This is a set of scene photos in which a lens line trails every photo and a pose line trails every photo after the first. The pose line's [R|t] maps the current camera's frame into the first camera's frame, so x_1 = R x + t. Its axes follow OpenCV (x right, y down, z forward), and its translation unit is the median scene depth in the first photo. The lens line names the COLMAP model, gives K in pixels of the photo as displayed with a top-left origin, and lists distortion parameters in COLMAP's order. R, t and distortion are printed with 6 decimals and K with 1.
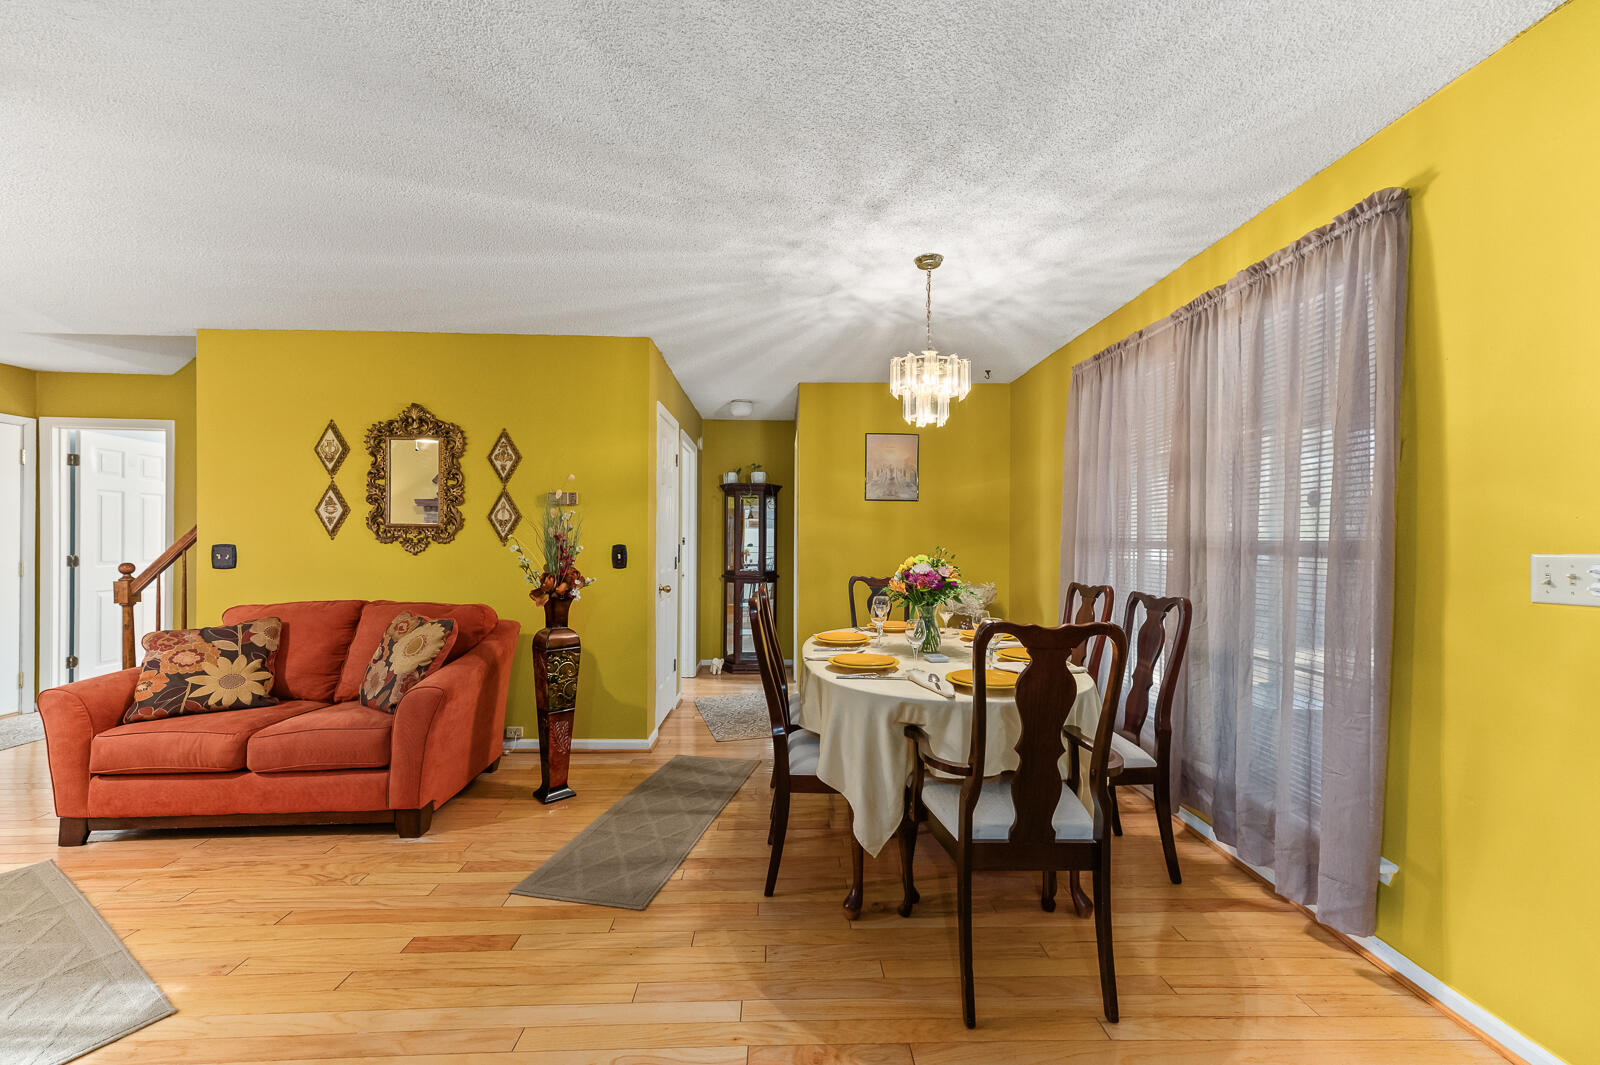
lens RADIAL K [[640.7, 0, 800.0], [0, 640.7, 532.5], [0, 0, 1]] dist [0.001339, 0.000054]
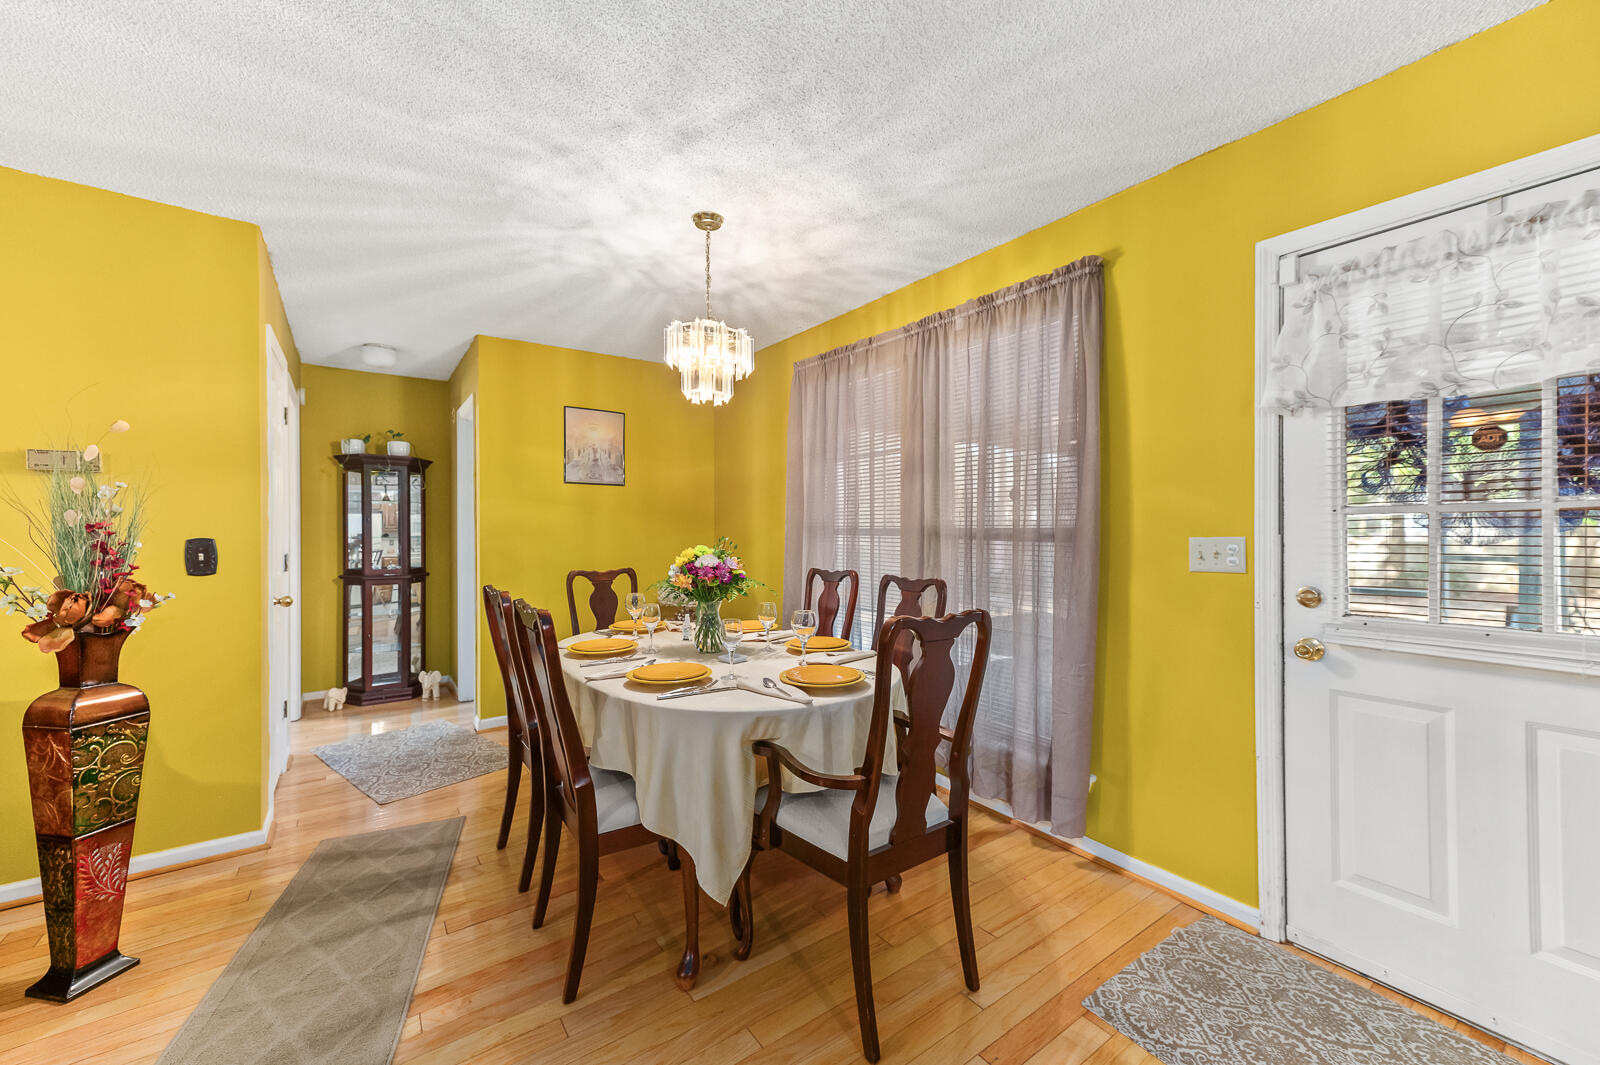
lens RADIAL K [[626.0, 0, 805.1], [0, 626.0, 526.9], [0, 0, 1]] dist [0.010115, -0.000013]
pose [[0.825435, -0.004404, 0.564480, -0.185761], [-0.002548, 0.999930, 0.011526, -0.001893], [-0.564492, -0.010952, 0.825366, 0.184640]]
